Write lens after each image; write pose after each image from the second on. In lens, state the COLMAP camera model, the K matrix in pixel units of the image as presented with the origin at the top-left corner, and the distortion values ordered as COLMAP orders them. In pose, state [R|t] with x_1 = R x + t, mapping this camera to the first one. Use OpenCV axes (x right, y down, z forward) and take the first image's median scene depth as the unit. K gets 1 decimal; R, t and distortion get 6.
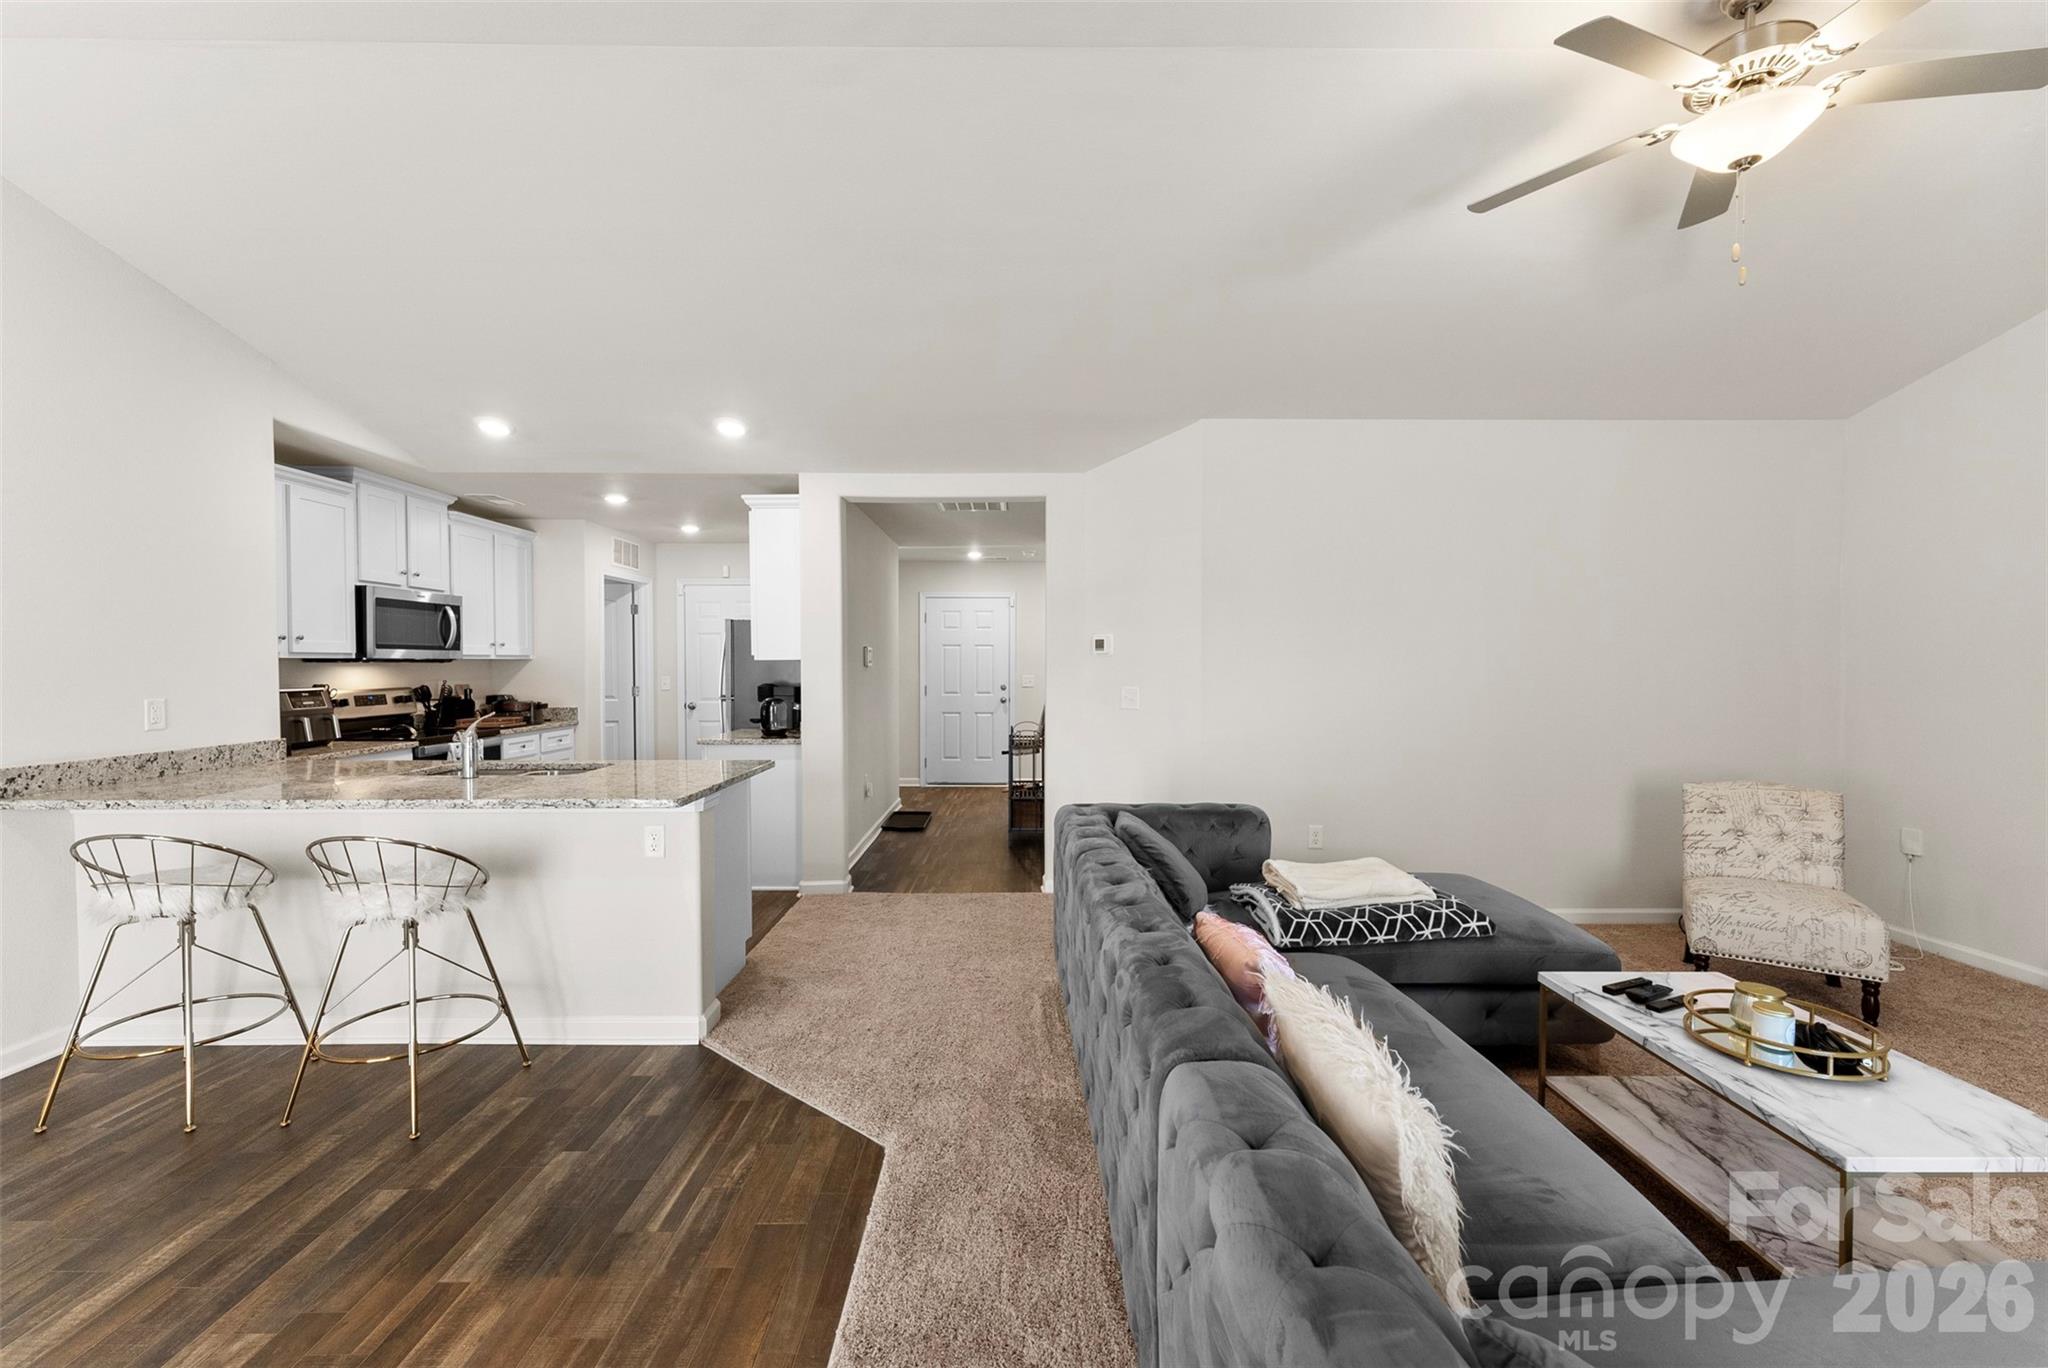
lens RADIAL K [[835.9, 0, 1024.0], [0, 835.9, 684.0], [0, 0, 1]] dist [0.000507, -0.000266]
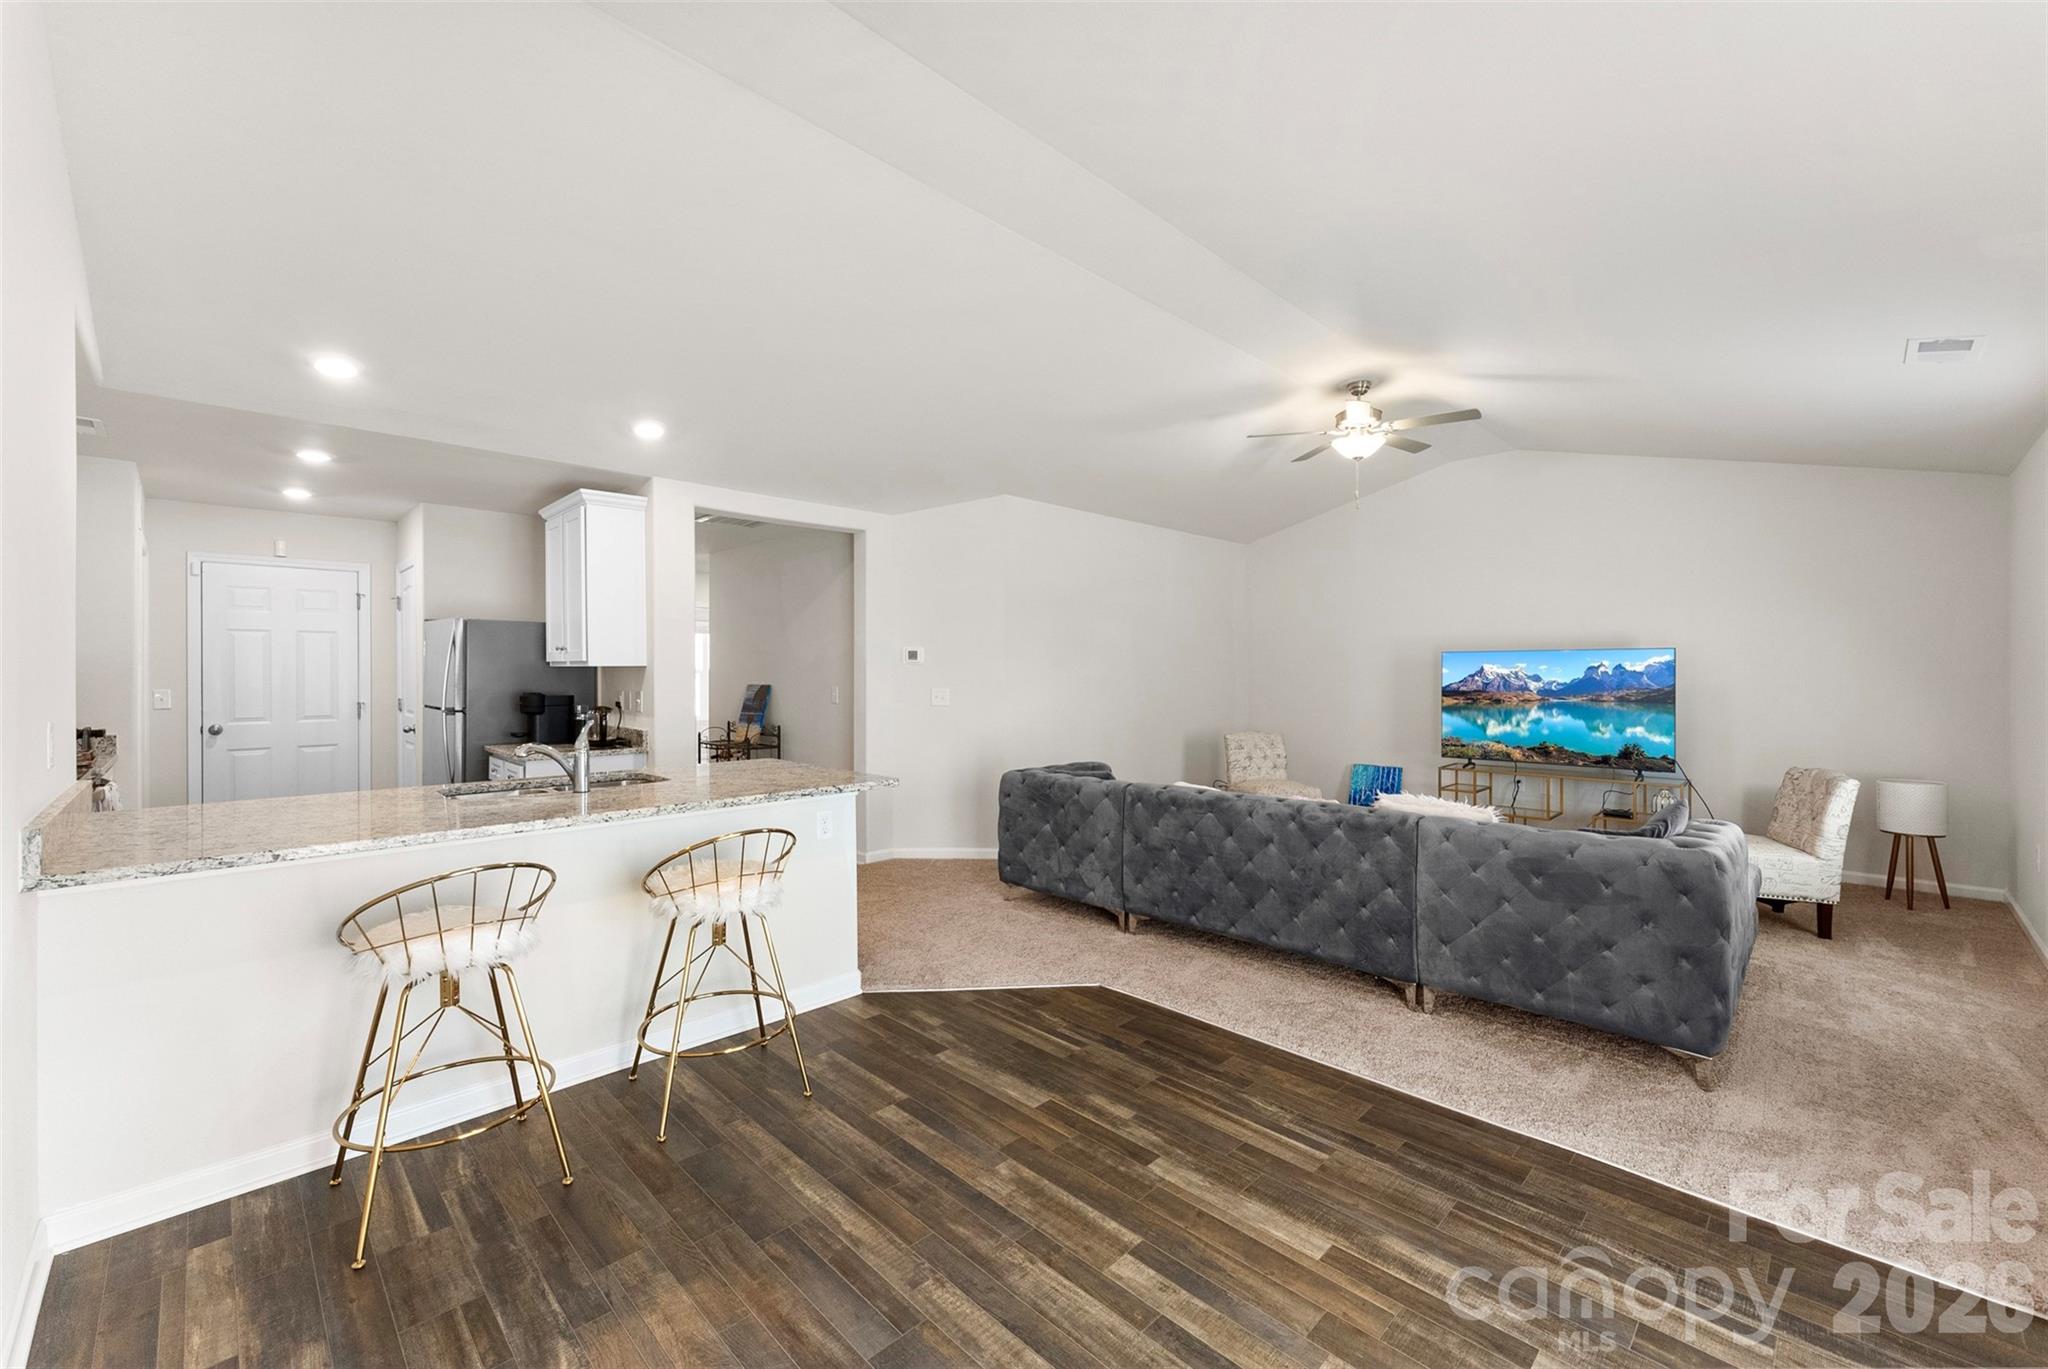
lens RADIAL K [[826.3, 0, 1018.4], [0, 826.3, 679.4], [0, 0, 1]] dist [-0.000326, -0.000081]
pose [[0.713309, -0.006083, 0.700824, -0.952304], [0.018288, 0.999783, -0.009936, 0.005976], [-0.700611, 0.019904, 0.713265, 0.009150]]
